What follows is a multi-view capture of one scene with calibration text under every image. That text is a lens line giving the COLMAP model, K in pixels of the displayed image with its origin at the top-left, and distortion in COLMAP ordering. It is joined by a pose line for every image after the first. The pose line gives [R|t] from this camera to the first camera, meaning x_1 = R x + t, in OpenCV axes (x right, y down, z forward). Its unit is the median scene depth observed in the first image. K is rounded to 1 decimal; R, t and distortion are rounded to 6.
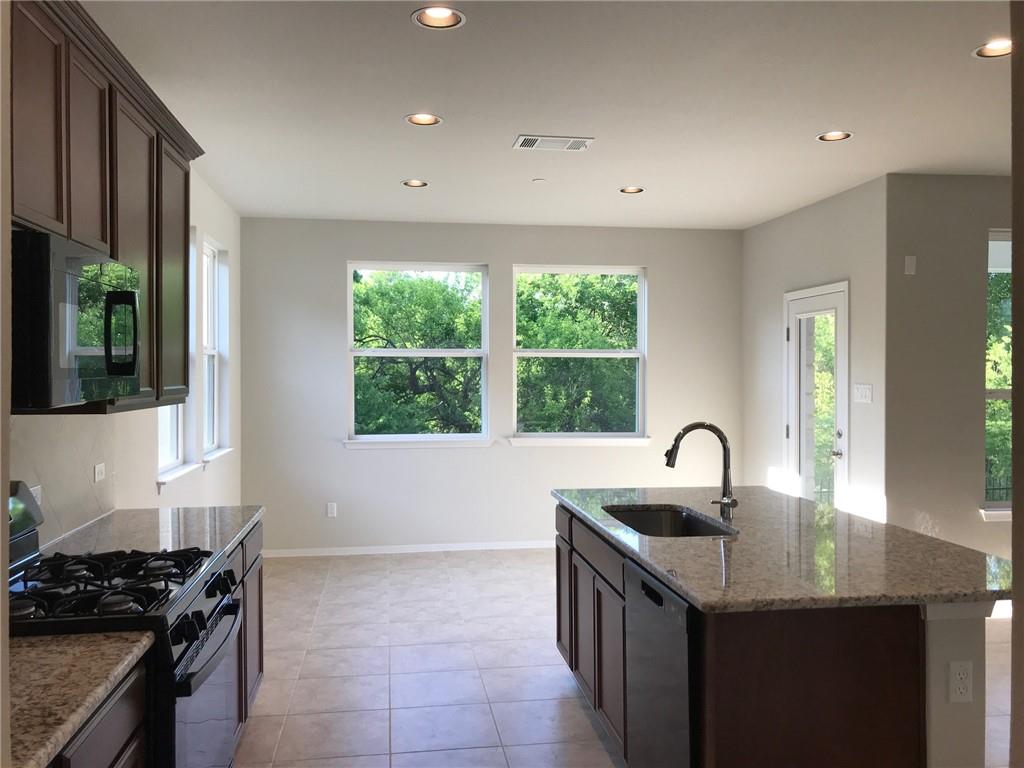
lens RADIAL K [[844.2, 0, 506.4], [0, 844.2, 378.7], [0, 0, 1]] dist [0.031299, -0.014822]
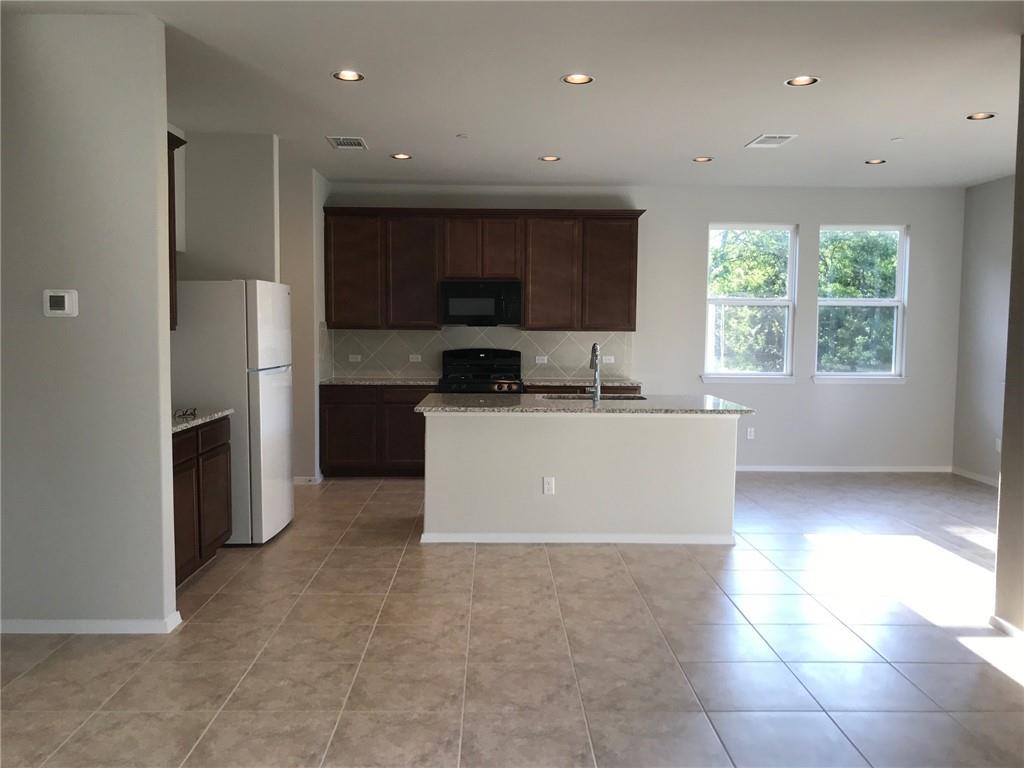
lens RADIAL K [[844.2, 0, 506.4], [0, 844.2, 378.7], [0, 0, 1]] dist [0.031299, -0.014822]
pose [[-0.130338, 0.066246, -0.989254, 1.729341], [-0.013748, 0.997549, 0.068613, 0.005782], [0.991374, 0.022543, -0.129108, 0.931015]]
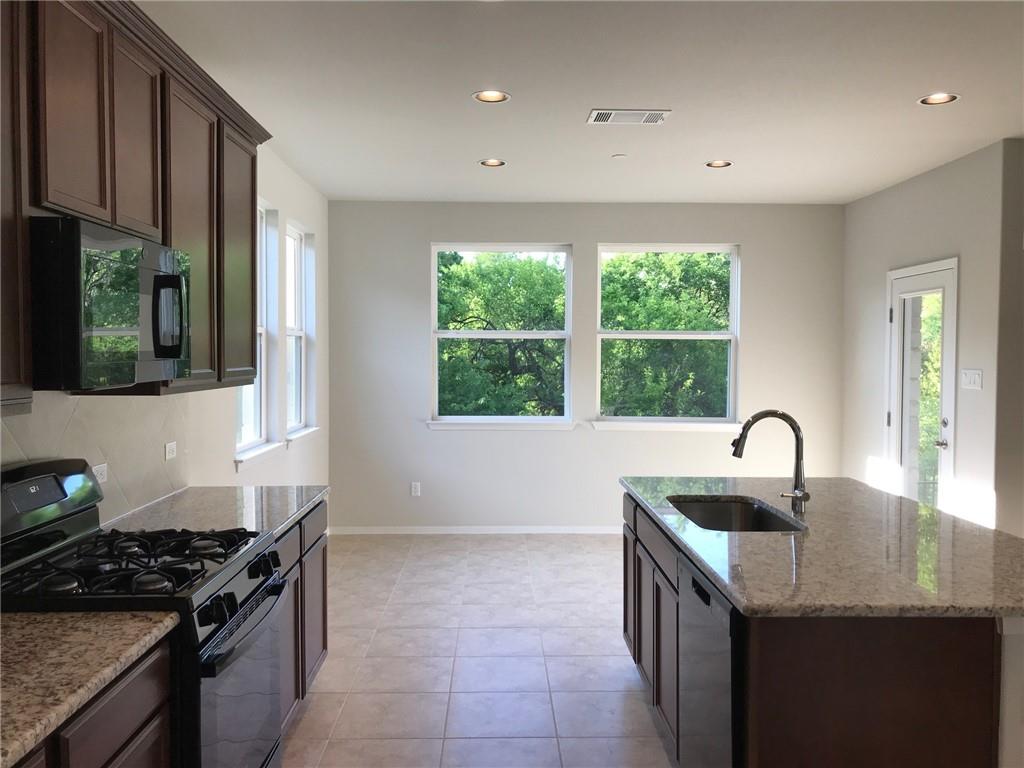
lens RADIAL K [[844.2, 0, 506.4], [0, 844.2, 378.7], [0, 0, 1]] dist [0.031299, -0.014822]
pose [[0.992075, 0.008230, -0.125376, 0.049237], [-0.005309, 0.999707, 0.023615, -0.003557], [0.125533, -0.022762, 0.991828, 0.026194]]
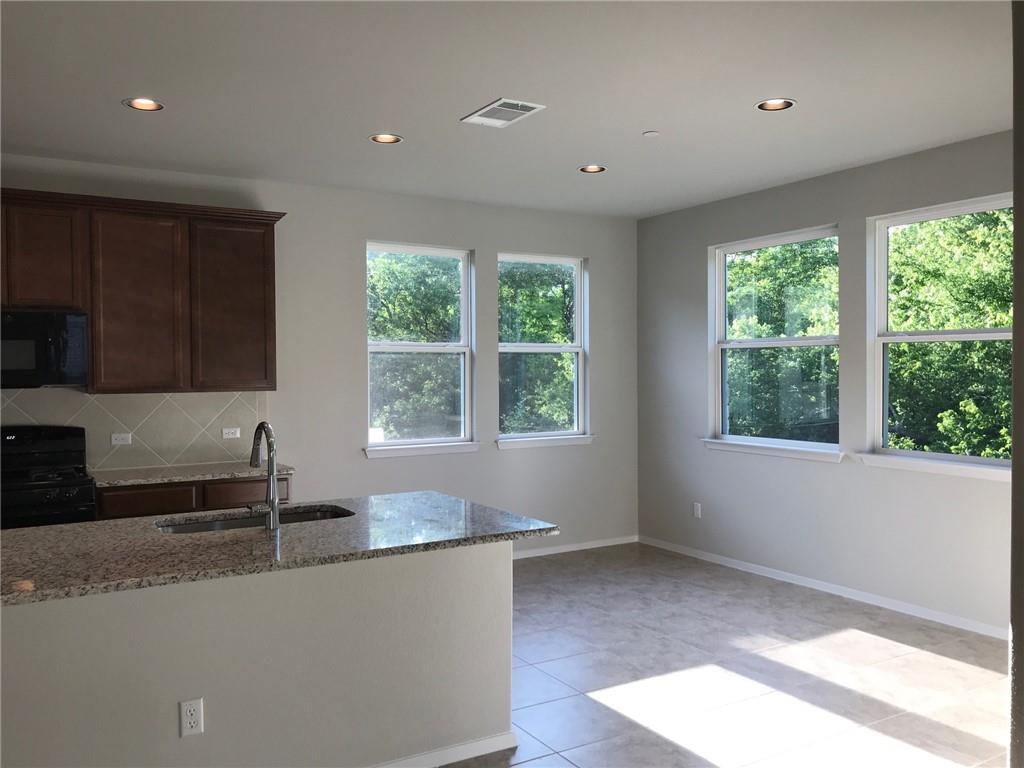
lens RADIAL K [[844.2, 0, 506.4], [0, 844.2, 378.7], [0, 0, 1]] dist [0.031299, -0.014822]
pose [[0.377416, 0.010336, -0.925986, 1.080535], [-0.000485, 0.999940, 0.010964, -0.006845], [0.926044, -0.003689, 0.377398, 0.799939]]
